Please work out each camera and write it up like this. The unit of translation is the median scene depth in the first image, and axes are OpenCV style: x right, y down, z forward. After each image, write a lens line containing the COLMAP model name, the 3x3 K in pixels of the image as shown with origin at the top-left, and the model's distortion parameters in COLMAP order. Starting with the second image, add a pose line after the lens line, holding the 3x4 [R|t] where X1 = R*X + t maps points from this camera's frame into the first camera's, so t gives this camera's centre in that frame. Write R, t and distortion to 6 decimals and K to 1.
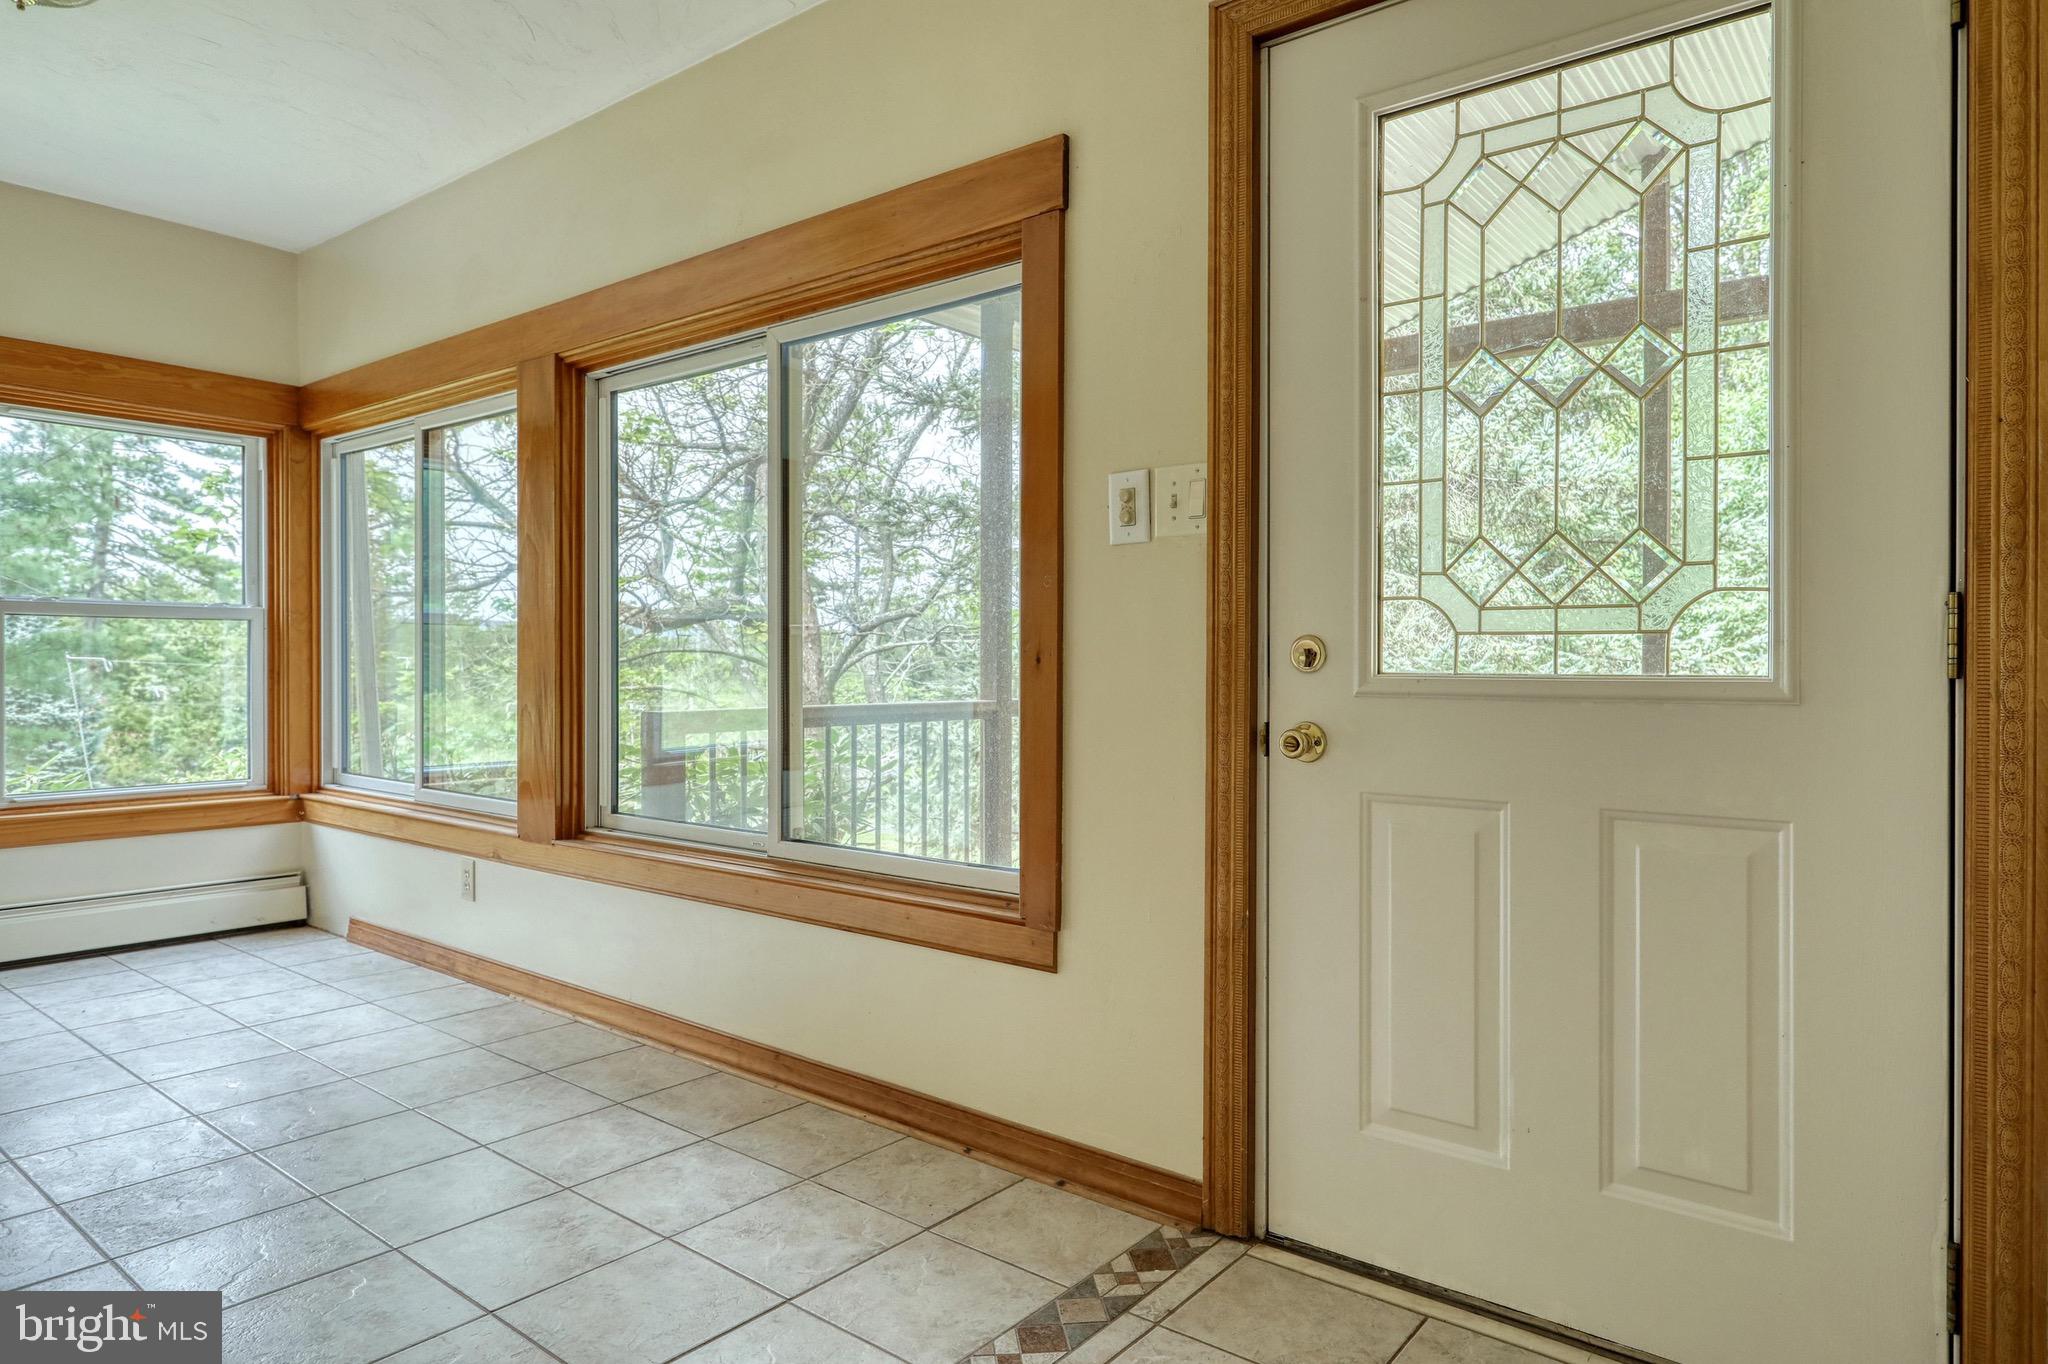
lens RADIAL K [[1210.6, 0, 1032.0], [0, 1210.6, 670.1], [0, 0, 1]] dist [-0.007588, 0.004817]
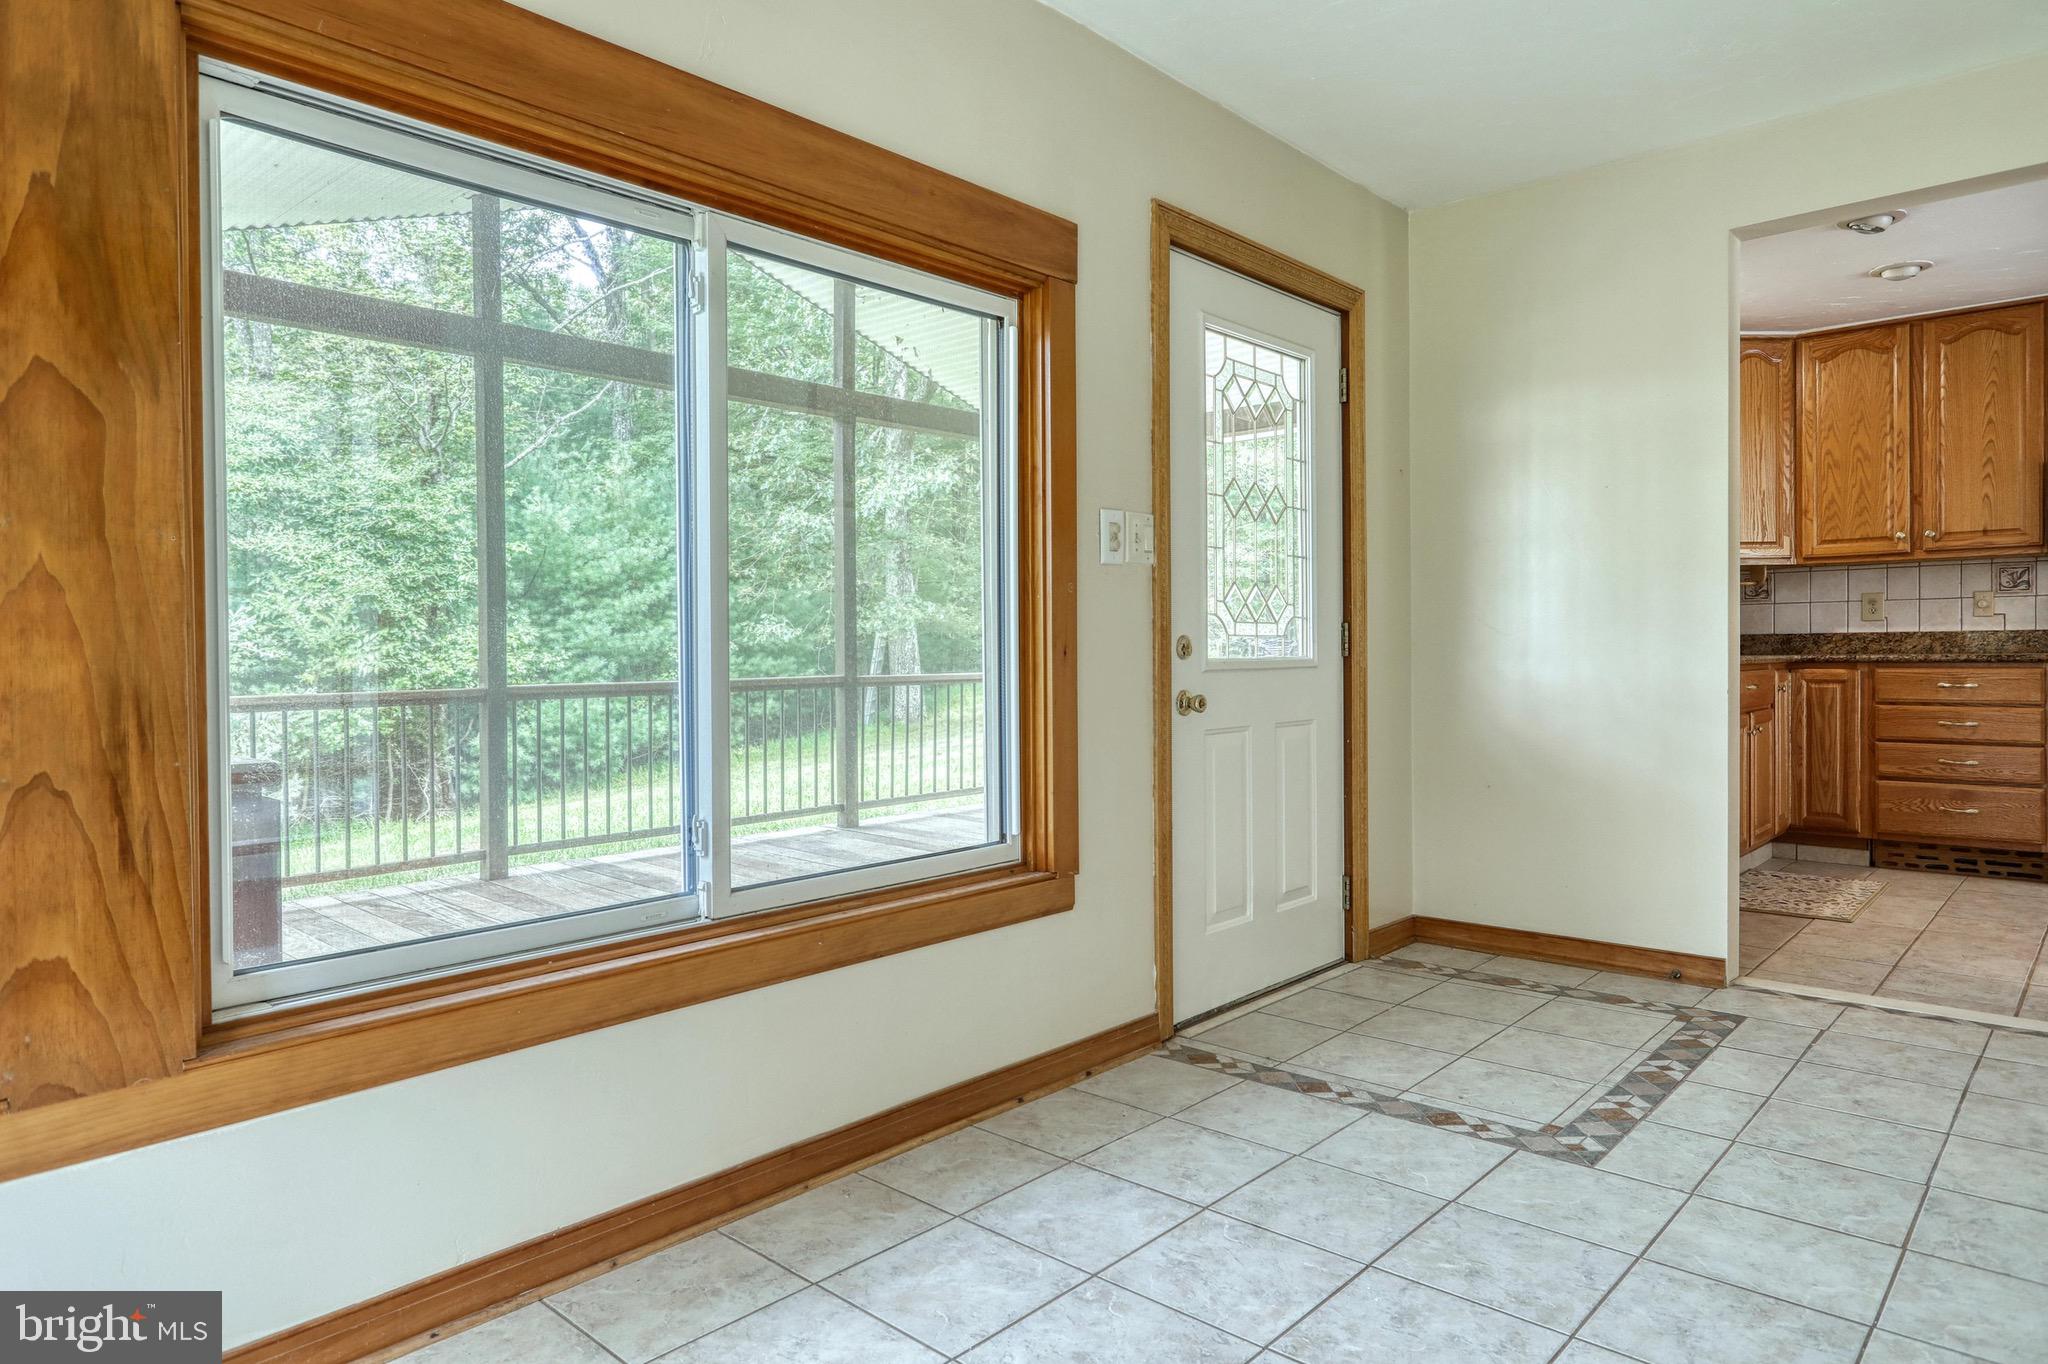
lens RADIAL K [[1210.6, 0, 1017.1], [0, 1210.6, 672.8], [0, 0, 1]] dist [-0.007588, 0.004817]
pose [[0.081552, -0.021719, 0.996432, -1.331837], [0.013084, 0.999700, 0.020719, -0.015560], [-0.996583, 0.011348, 0.081812, 1.061768]]
